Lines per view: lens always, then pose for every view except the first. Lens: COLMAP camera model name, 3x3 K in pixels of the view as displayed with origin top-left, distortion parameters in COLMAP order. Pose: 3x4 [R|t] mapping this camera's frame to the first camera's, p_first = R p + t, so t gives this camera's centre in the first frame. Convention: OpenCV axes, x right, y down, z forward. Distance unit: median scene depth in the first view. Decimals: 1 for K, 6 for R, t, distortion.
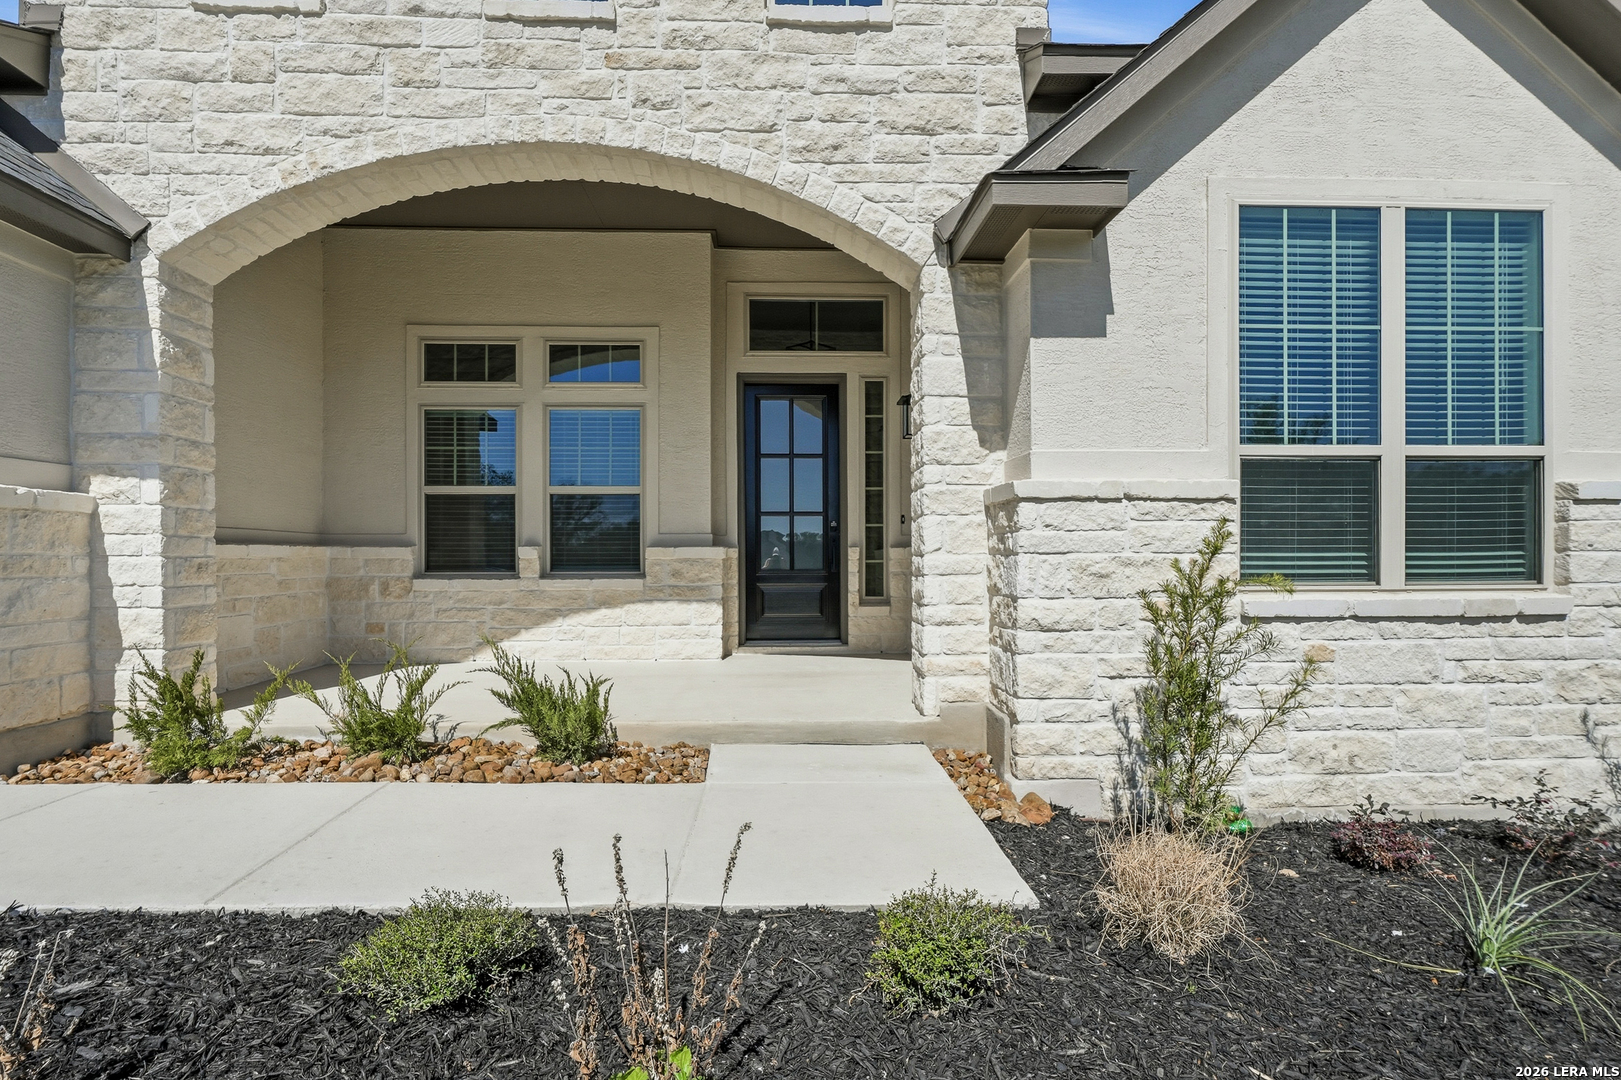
lens RADIAL K [[771.8, 0, 808.2], [0, 771.8, 560.2], [0, 0, 1]] dist [-0.012166, 0.007111]
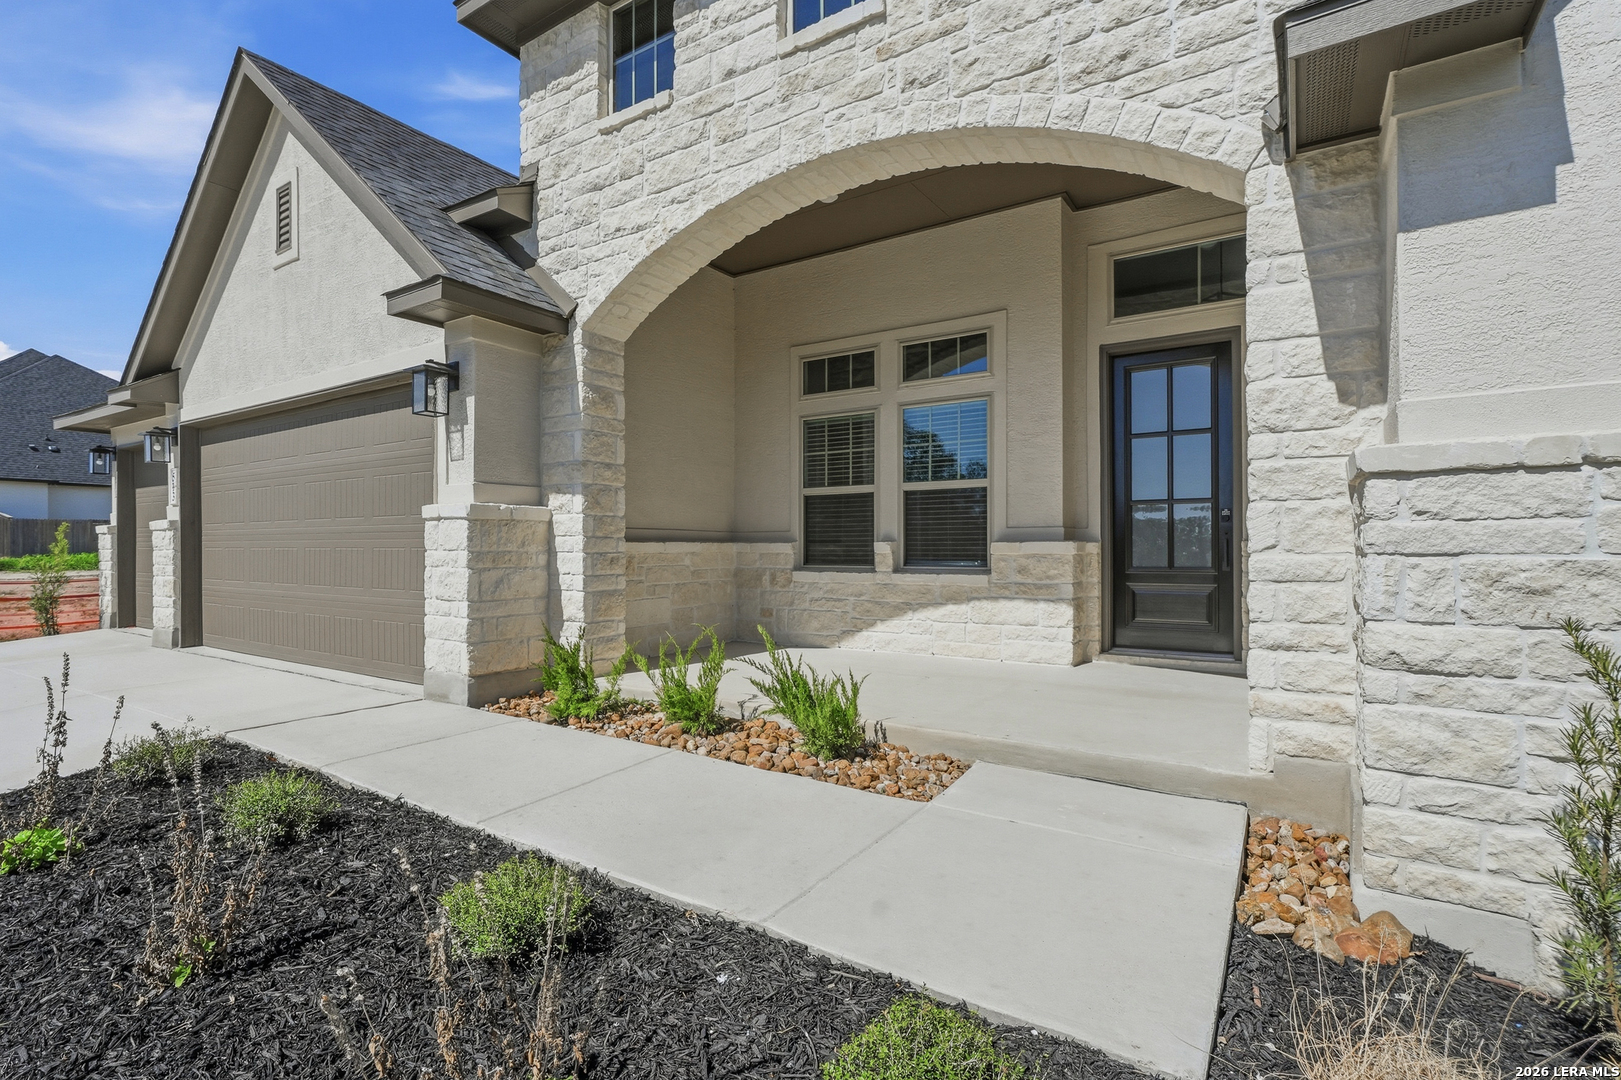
lens RADIAL K [[762.2, 0, 811.1], [0, 762.2, 546.2], [0, 0, 1]] dist [-0.005083, 0.001587]
pose [[0.815108, -0.000610, -0.579309, 0.235879], [-0.002191, 0.999989, -0.004136, -0.010959], [0.579305, 0.004640, 0.815097, 0.151049]]
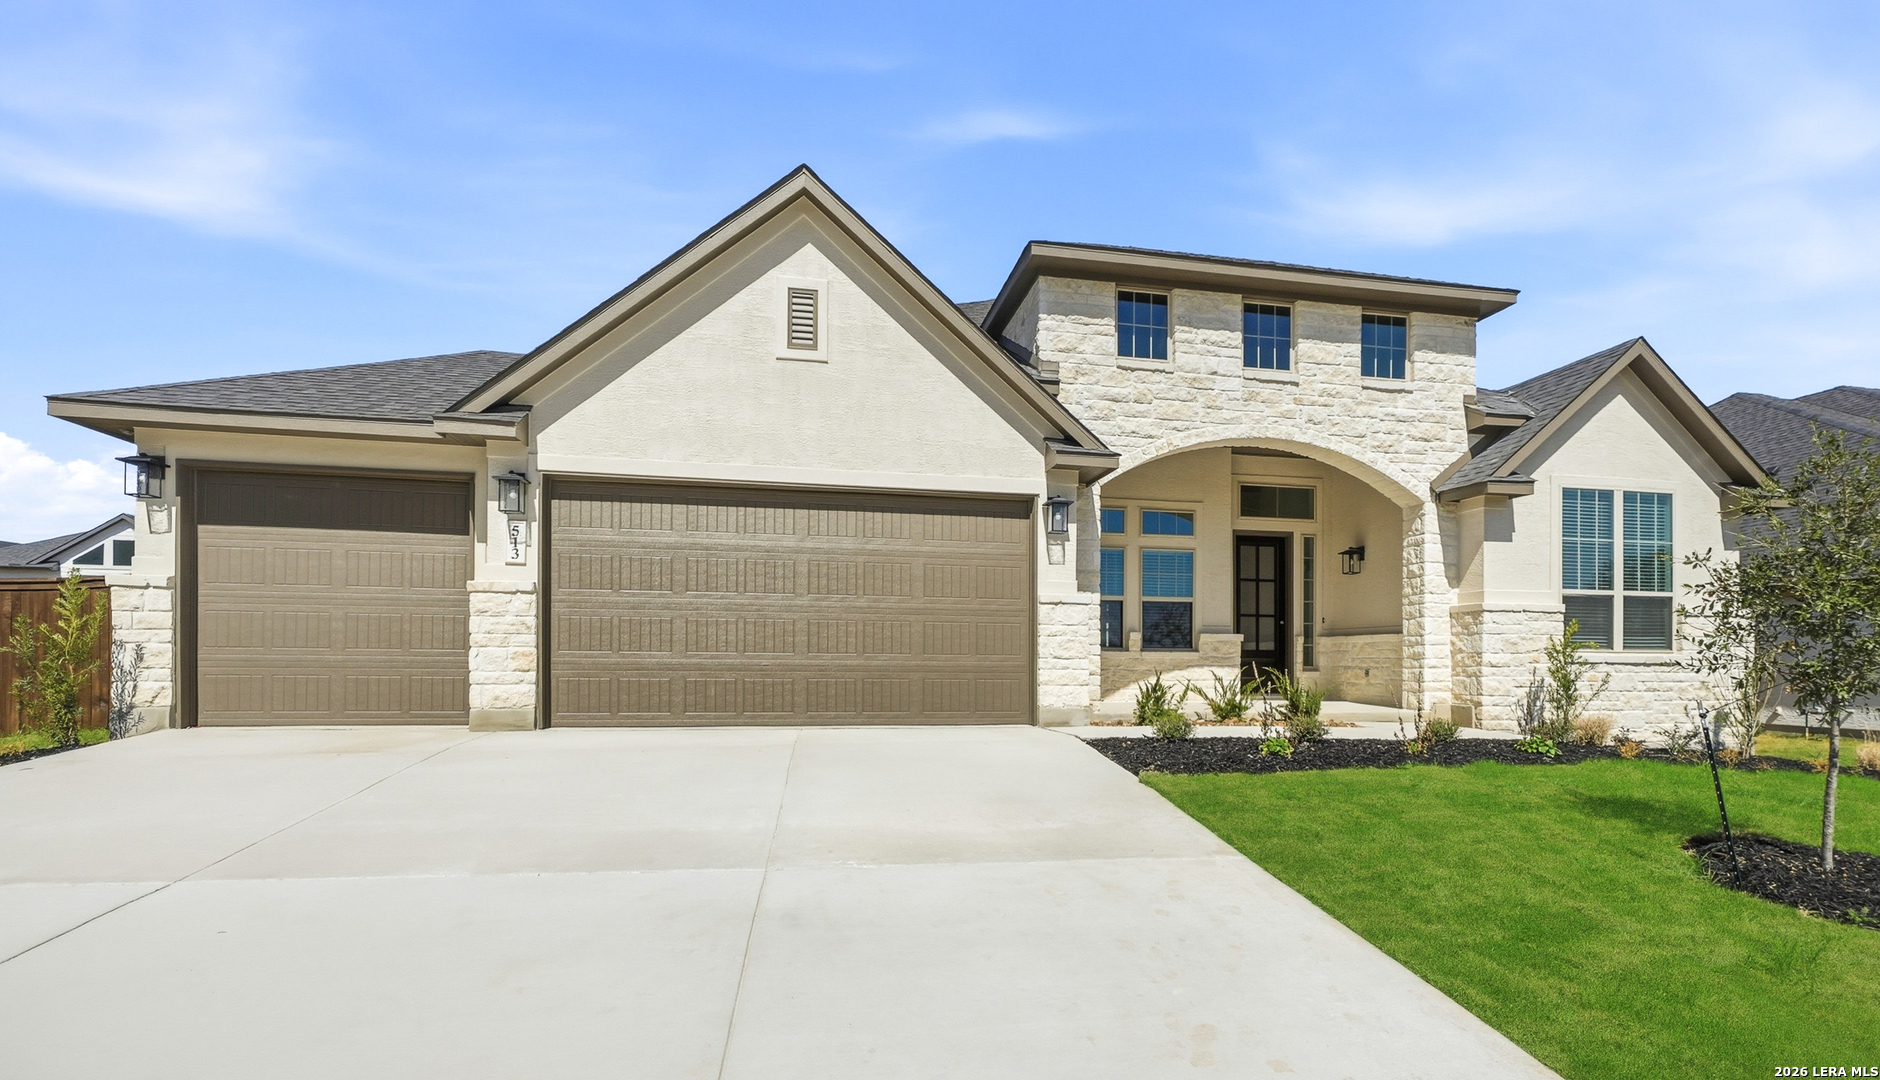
lens RADIAL K [[891.5, 0, 997.6], [0, 891.5, 663.2], [0, 0, 1]] dist [-0.002716, -0.000458]
pose [[0.984991, 0.009256, 0.172358, -1.486295], [-0.007492, 0.999913, -0.010882, 0.109073], [-0.172444, 0.009427, 0.984974, -1.276691]]
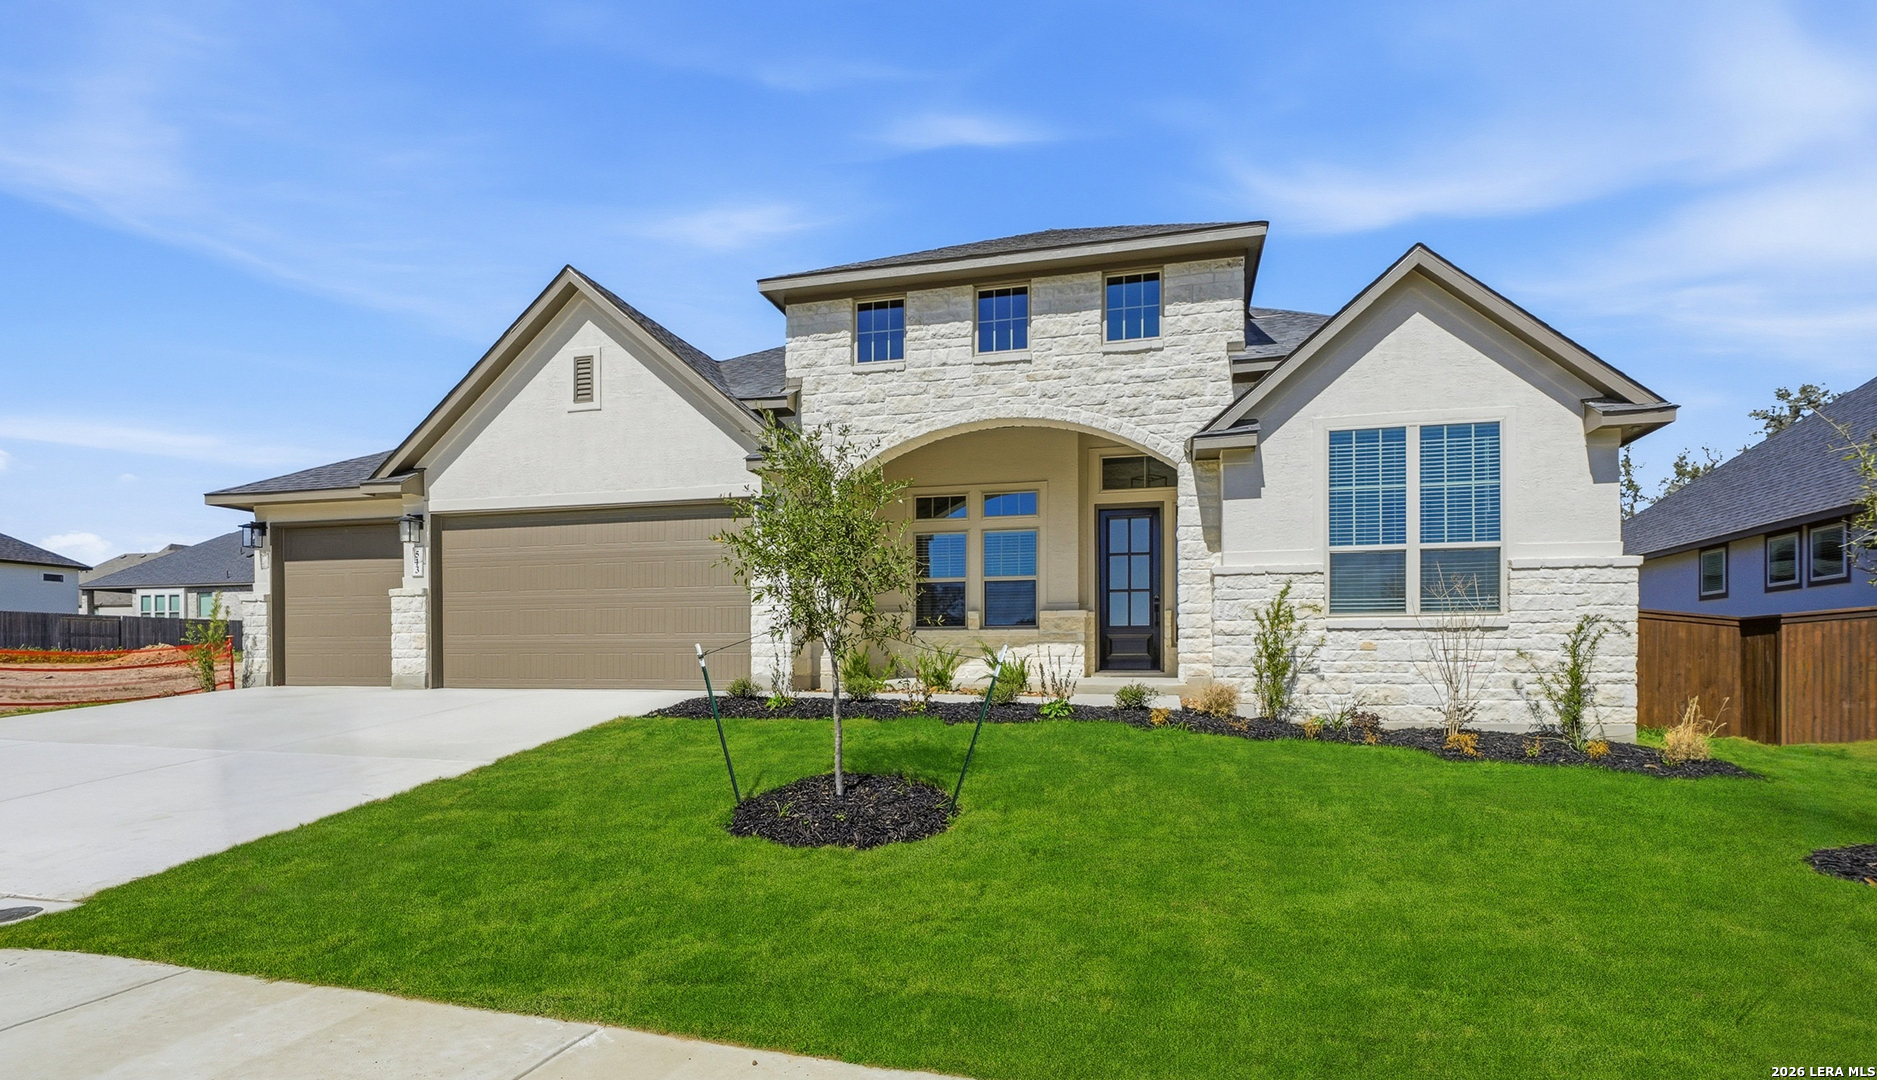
lens RADIAL K [[933.6, 0, 941.0], [0, 933.6, 666.9], [0, 0, 1]] dist [-0.002376, -0.000531]
pose [[0.959534, 0.002500, -0.281580, 0.246241], [-0.003006, 0.999995, -0.001366, 0.168391], [0.281576, 0.002157, 0.959537, -1.587061]]
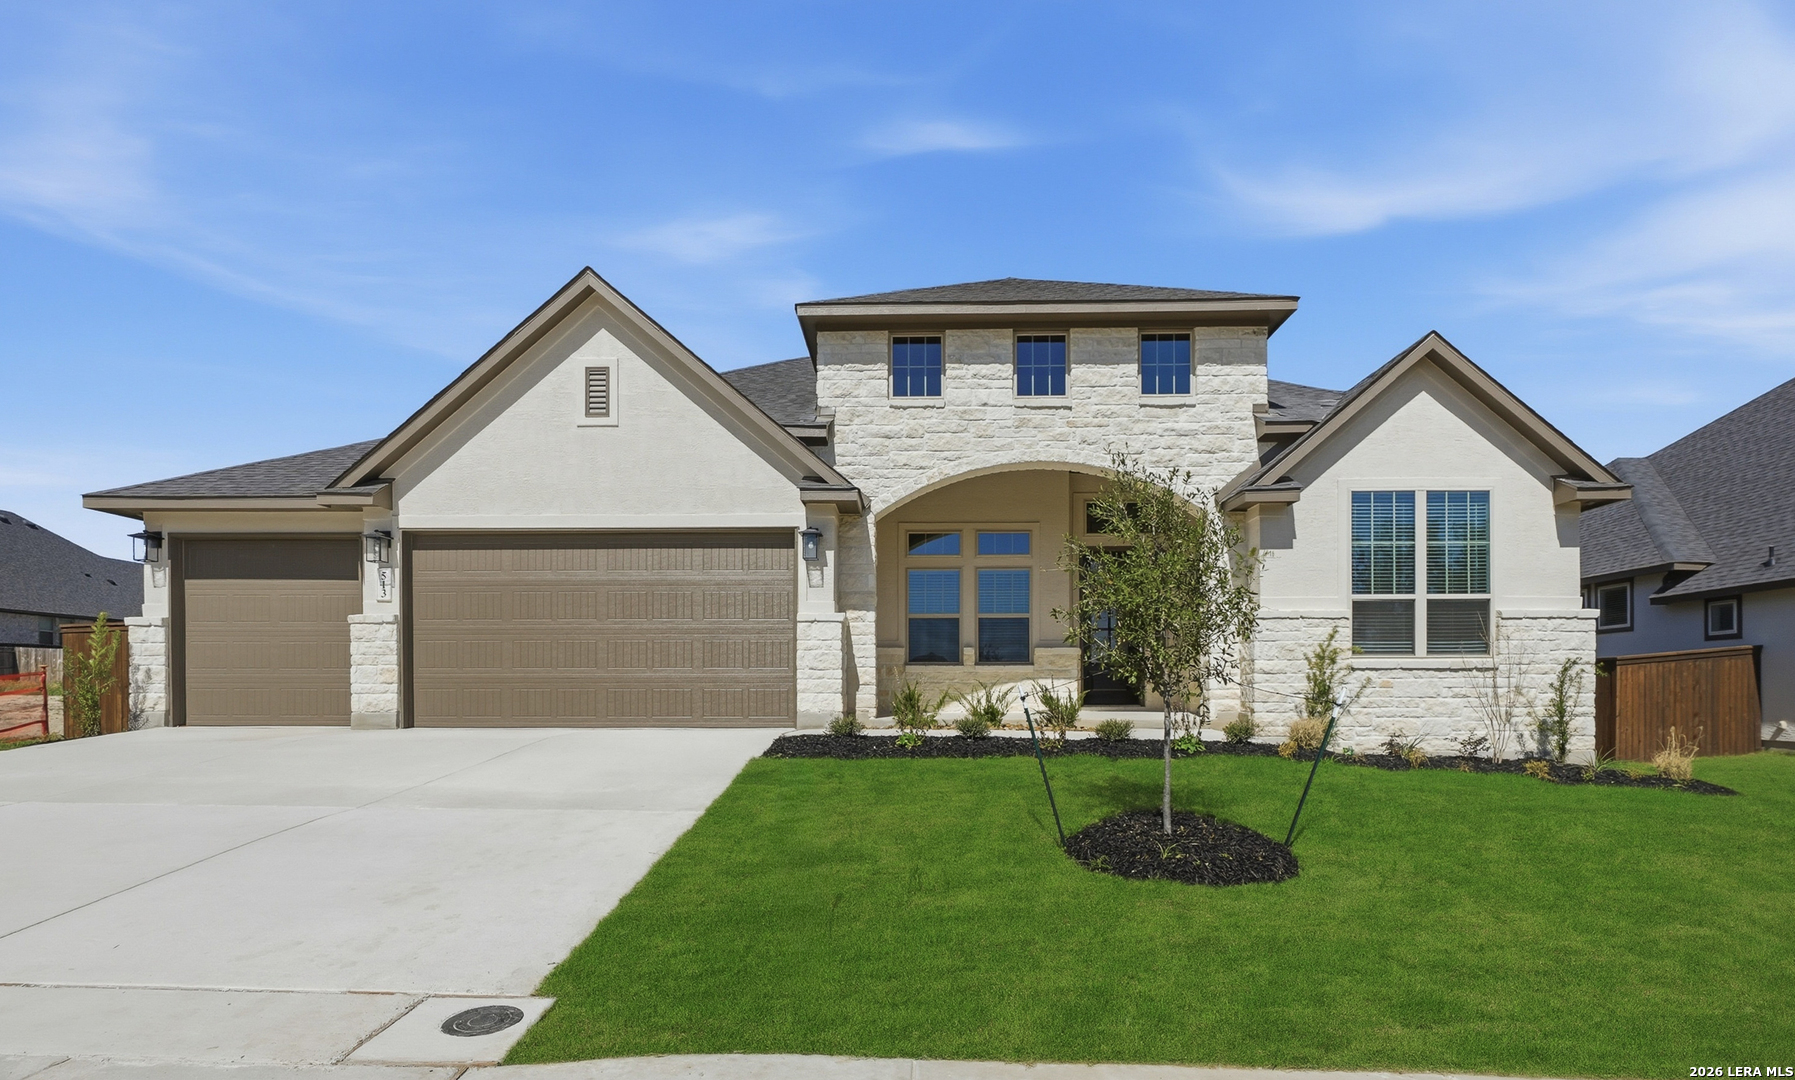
lens RADIAL K [[918.5, 0, 918.3], [0, 918.5, 697.2], [0, 0, 1]] dist [-0.003309, 0.000546]
pose [[0.998627, 0.001128, -0.052367, -0.554709], [-0.001239, 0.999997, -0.002085, 0.154361], [0.052365, 0.002147, 0.998626, -1.695785]]
